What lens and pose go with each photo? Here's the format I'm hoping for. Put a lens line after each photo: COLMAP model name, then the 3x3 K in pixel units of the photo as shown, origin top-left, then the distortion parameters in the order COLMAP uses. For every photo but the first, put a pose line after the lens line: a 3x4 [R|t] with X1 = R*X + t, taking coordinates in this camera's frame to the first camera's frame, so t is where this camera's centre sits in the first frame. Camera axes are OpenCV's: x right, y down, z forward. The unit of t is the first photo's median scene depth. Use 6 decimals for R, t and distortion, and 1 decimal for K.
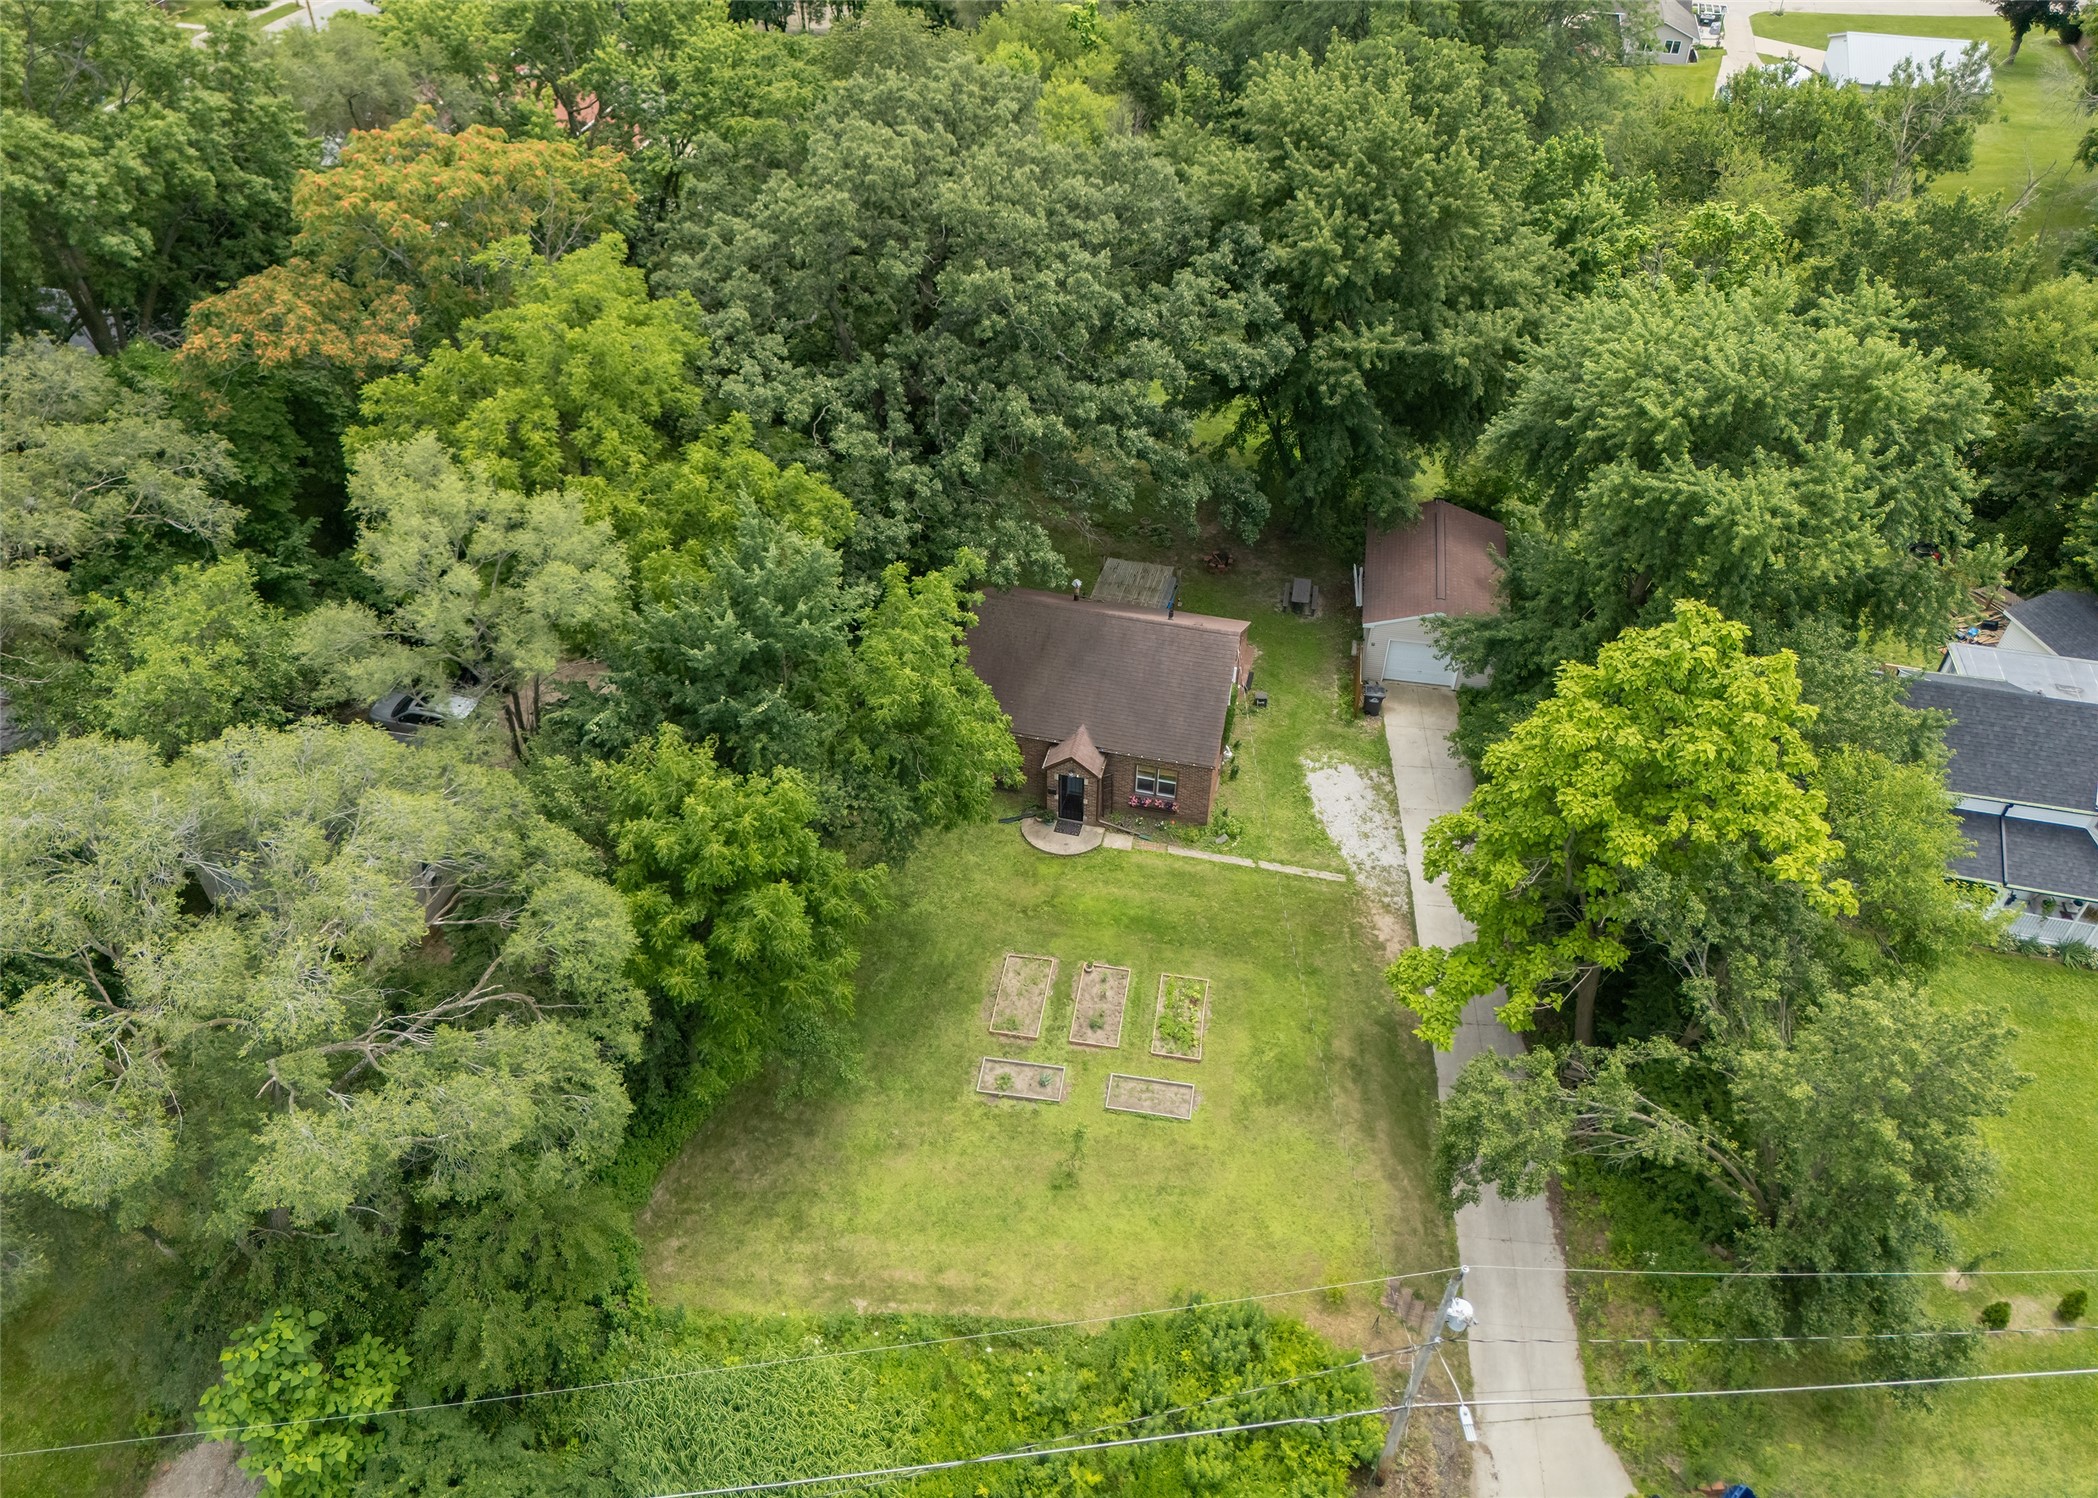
lens RADIAL K [[1566.5, 0, 1047.9], [0, 1566.5, 781.2], [0, 0, 1]] dist [0.055625, -0.002045]
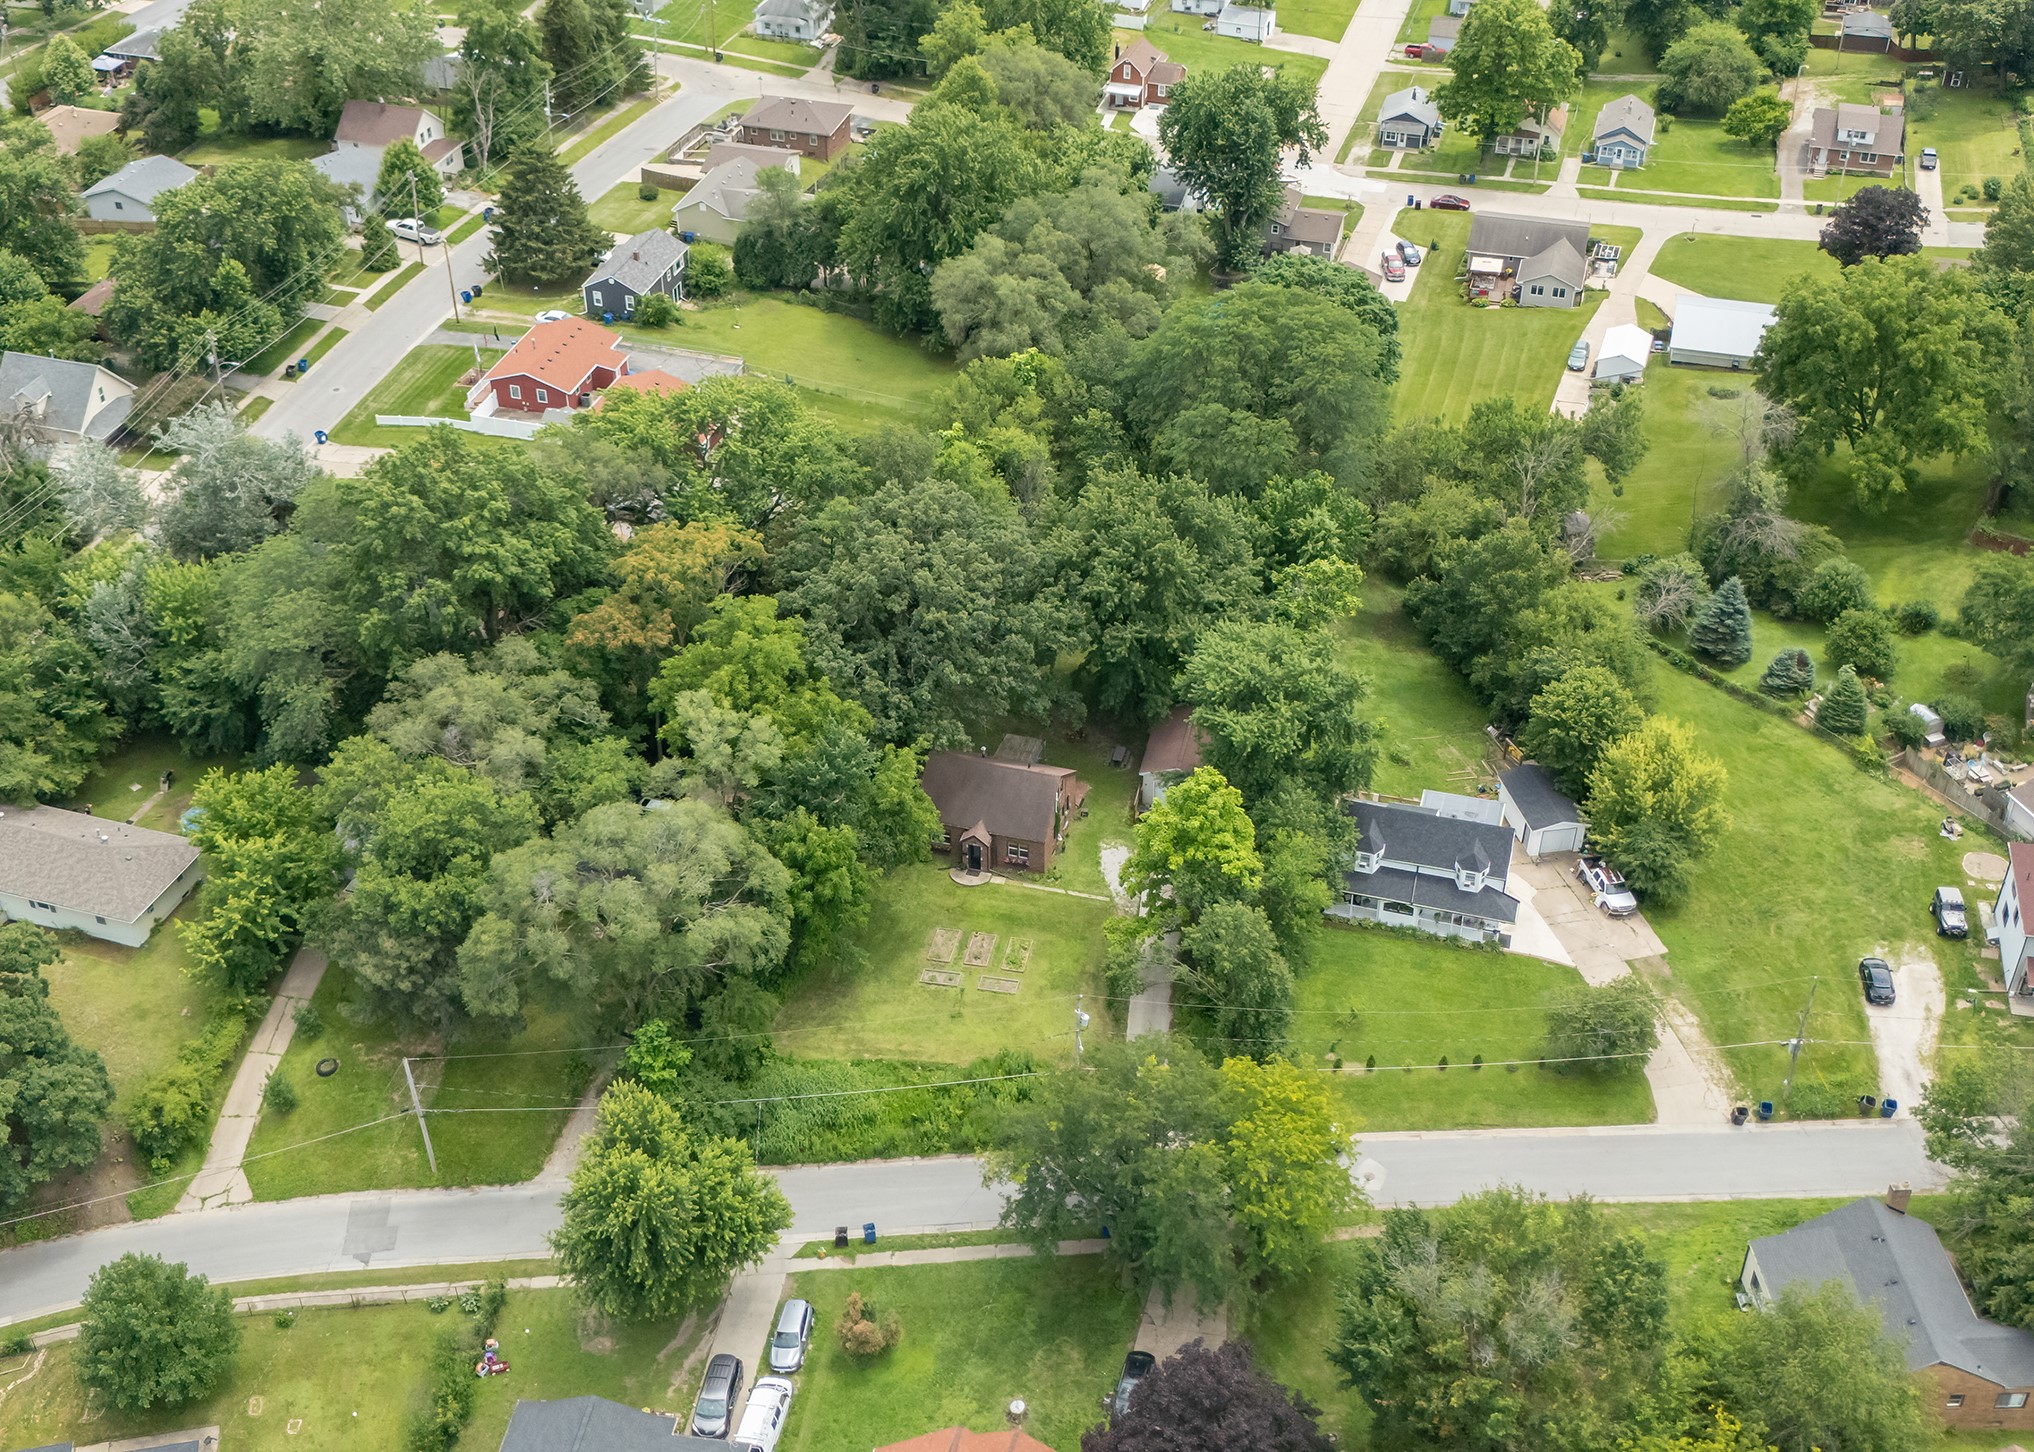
lens RADIAL K [[1518.7, 0, 1016.0], [0, 1518.7, 757.2], [0, 0, 1]] dist [0.055625, -0.002045]
pose [[0.999734, 0.021431, -0.008525, 0.099578], [-0.022210, 0.994205, -0.105184, 0.105861], [0.006221, 0.105345, 0.994416, -1.137726]]
